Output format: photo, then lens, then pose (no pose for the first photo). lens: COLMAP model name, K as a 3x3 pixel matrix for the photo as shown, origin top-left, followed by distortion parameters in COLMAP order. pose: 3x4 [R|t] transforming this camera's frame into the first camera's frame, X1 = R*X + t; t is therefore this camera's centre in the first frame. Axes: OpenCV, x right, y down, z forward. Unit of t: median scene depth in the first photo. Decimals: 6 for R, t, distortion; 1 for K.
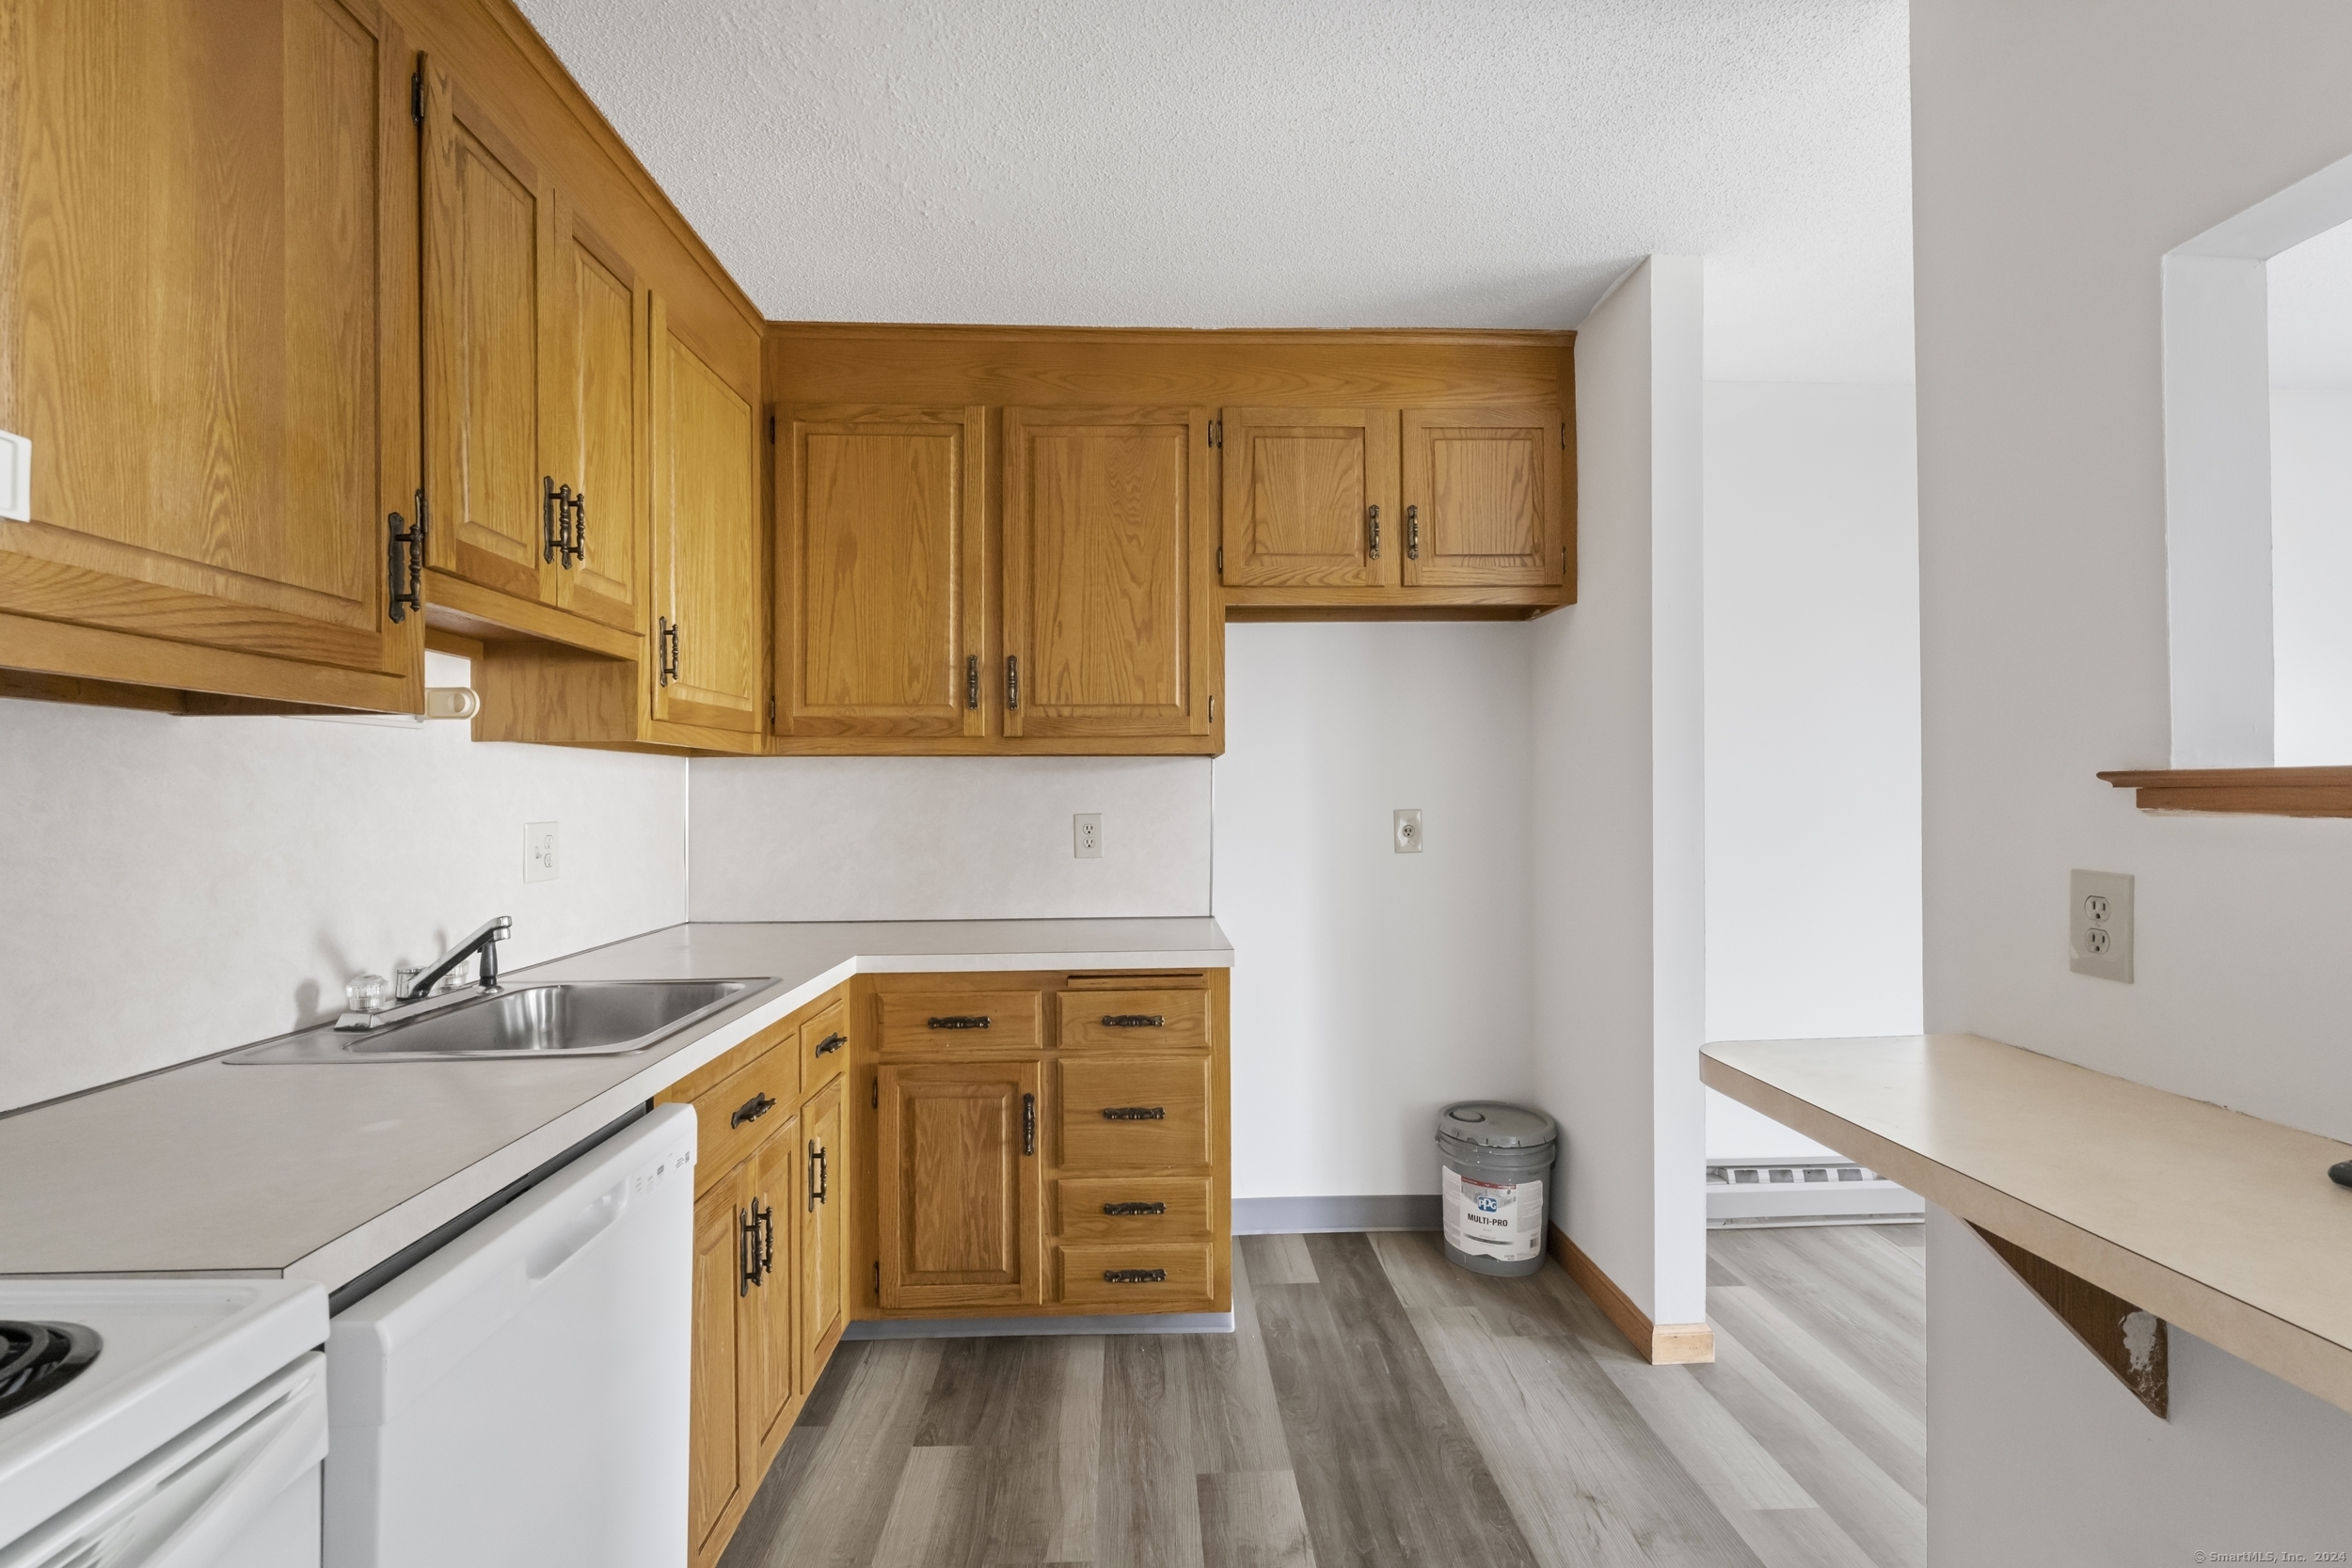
lens RADIAL K [[1069.4, 0, 1167.1], [0, 1069.4, 789.0], [0, 0, 1]] dist [0.000422, 0.000136]
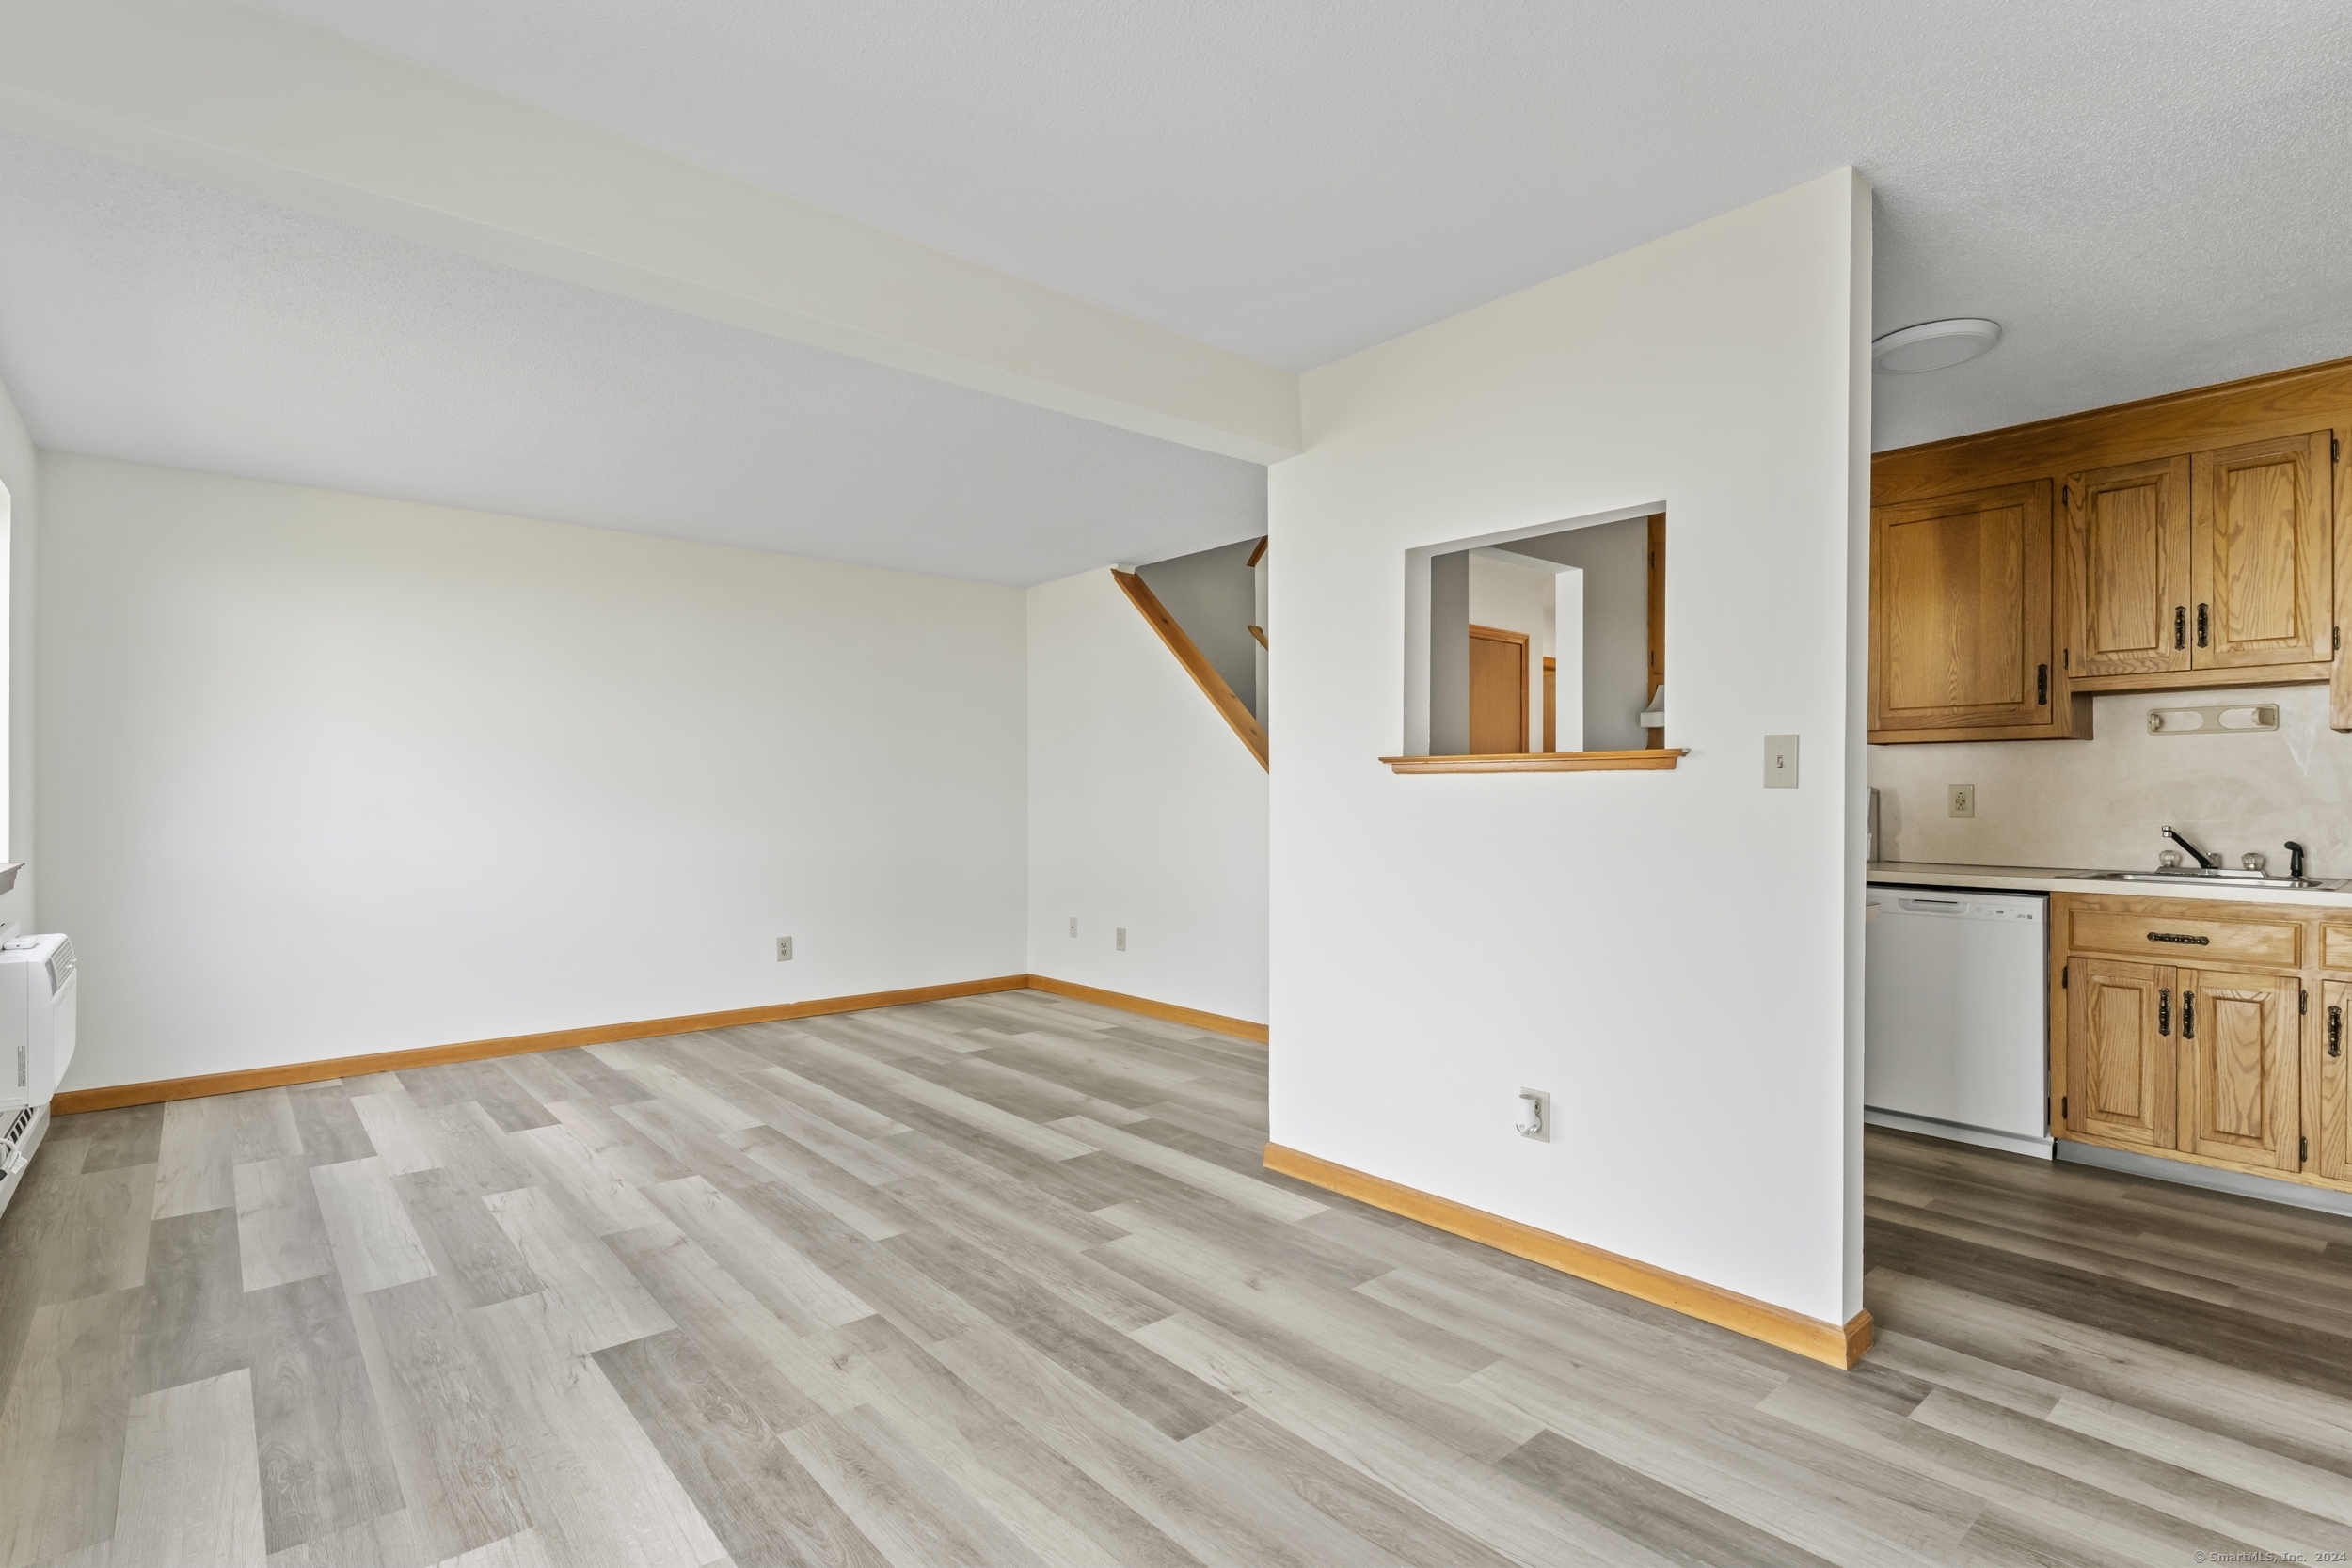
lens RADIAL K [[1132.9, 0, 1181.0], [0, 1132.9, 790.9], [0, 0, 1]] dist [-0.004446, 0.001319]
pose [[-0.786530, 0.008672, -0.617491, 3.348025], [0.015524, 0.999863, -0.005732, 0.052637], [0.617357, -0.014094, -0.786557, 2.322059]]
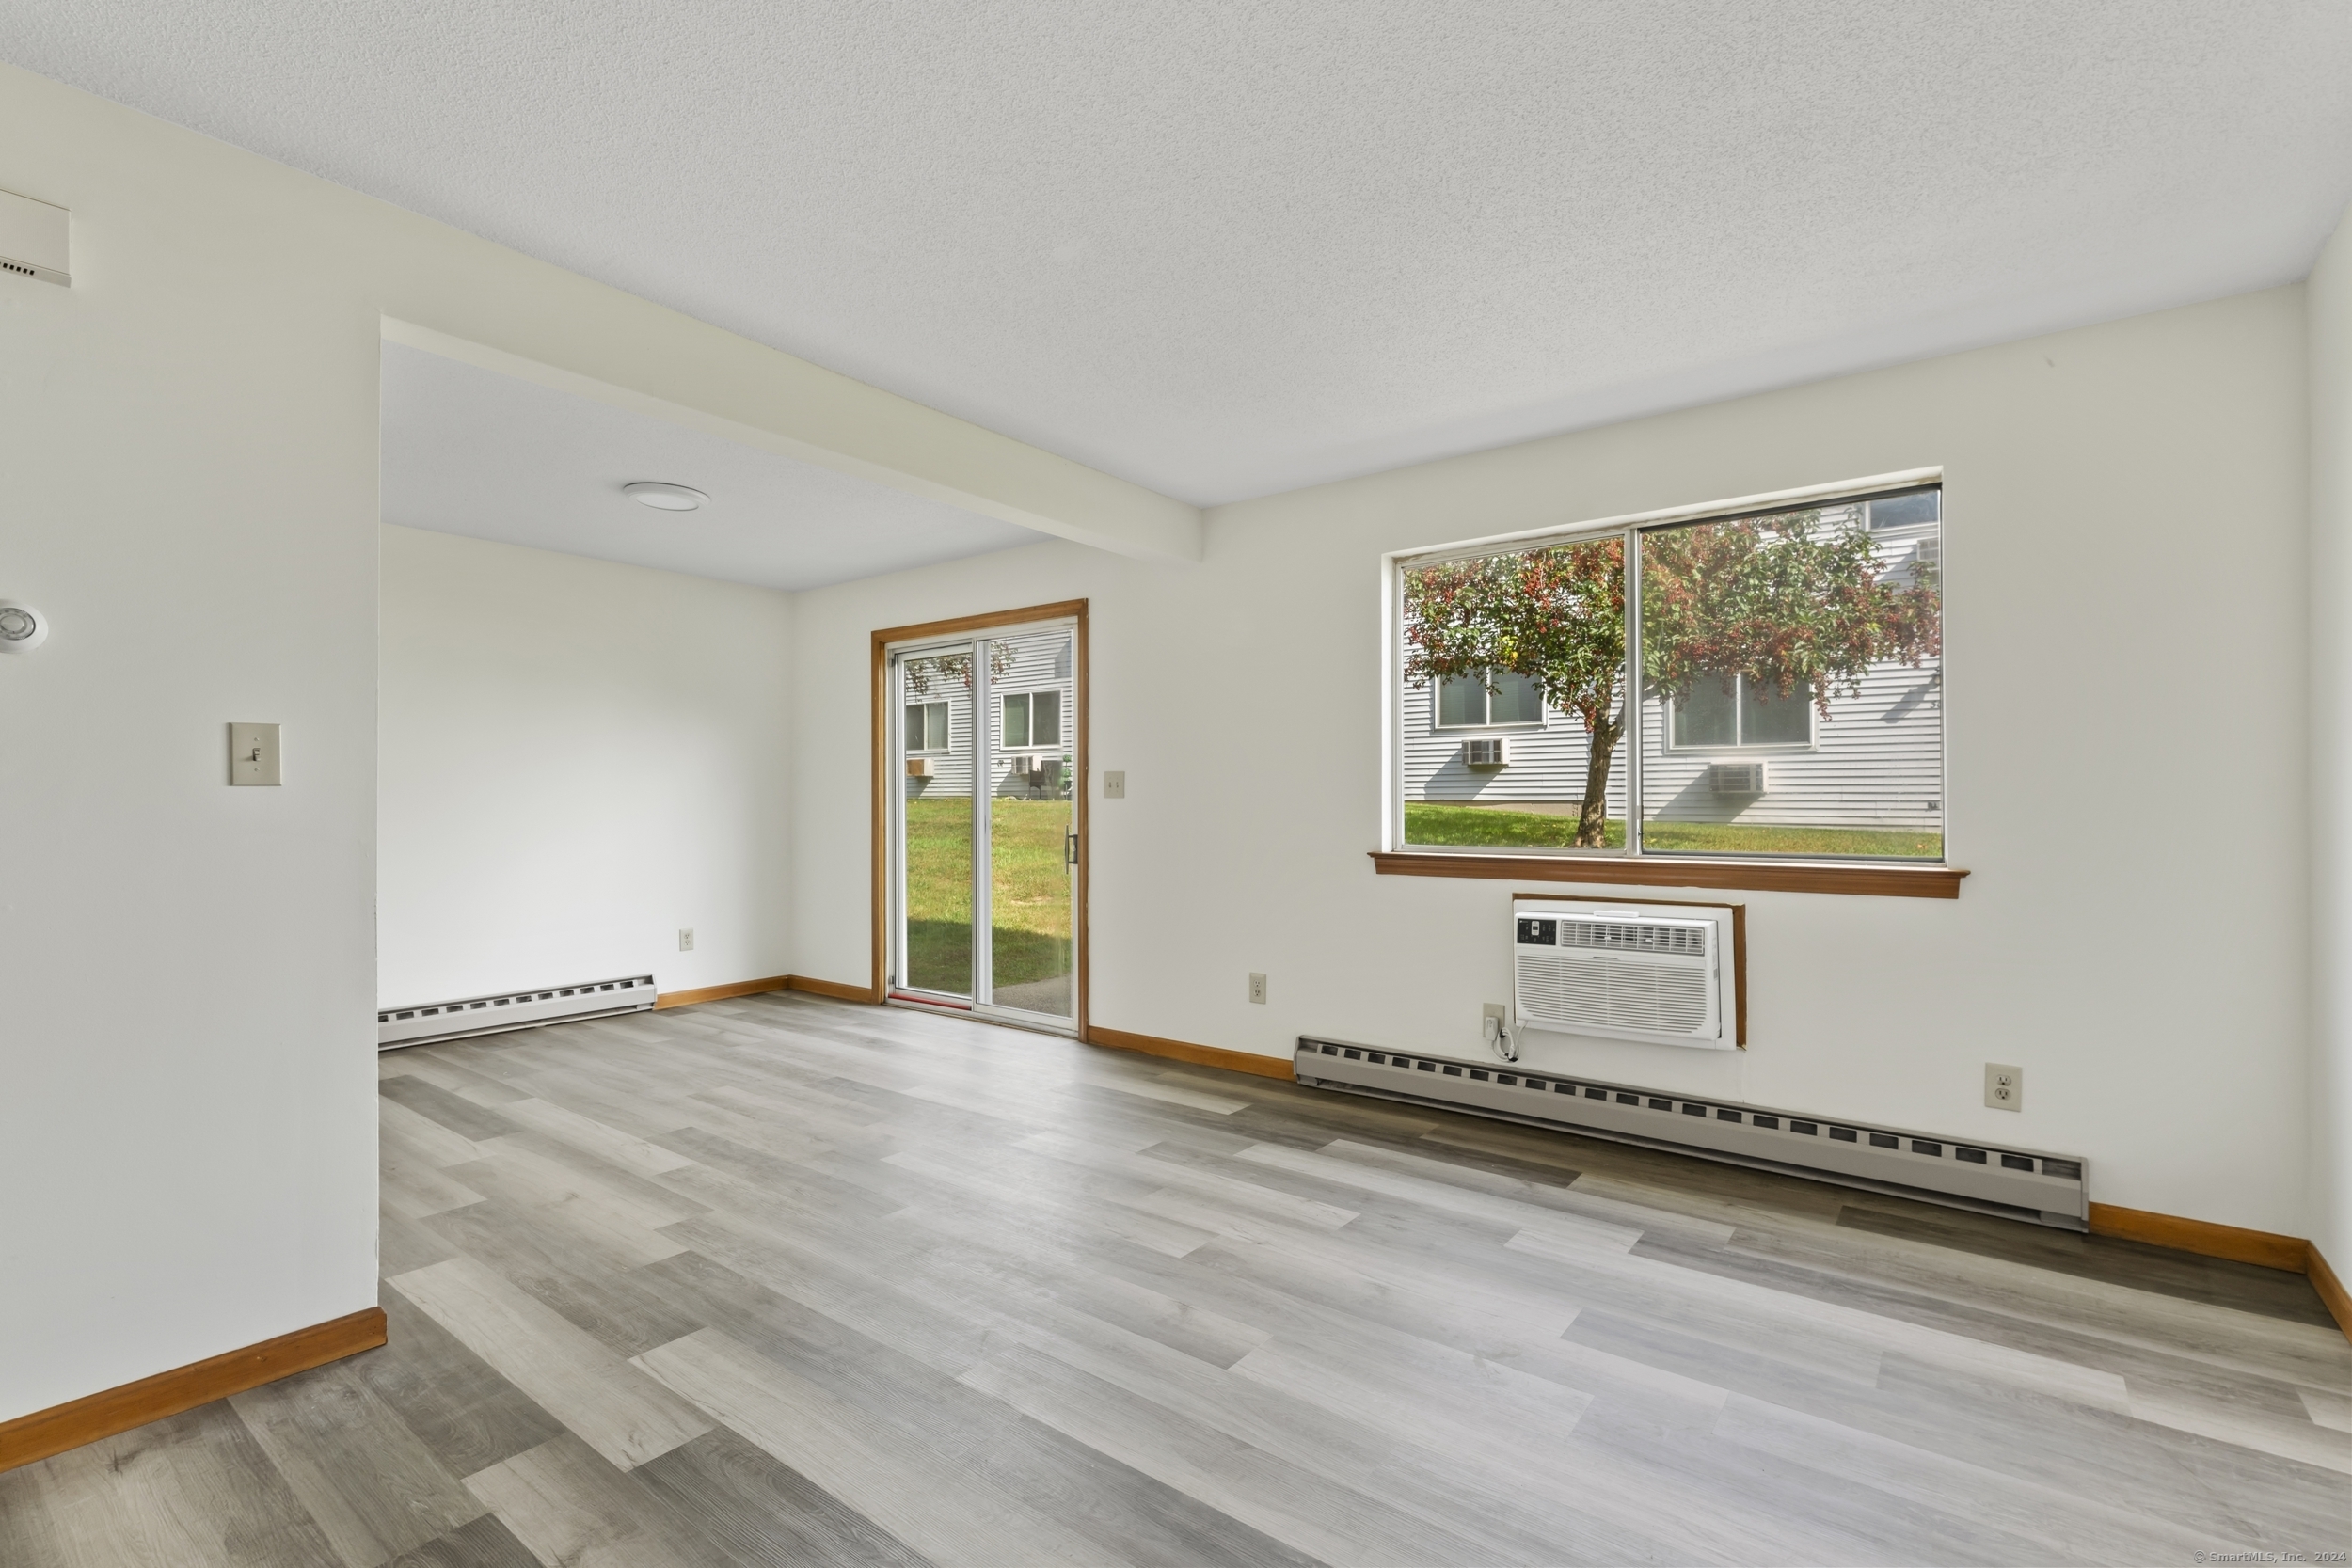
lens RADIAL K [[1069.4, 0, 1172.2], [0, 1069.4, 778.6], [0, 0, 1]] dist [0.000422, 0.000136]
pose [[0.648939, 0.021685, 0.760531, 0.566894], [-0.012928, 0.999764, -0.017475, 0.030385], [-0.760730, 0.001508, 0.649066, -2.588537]]
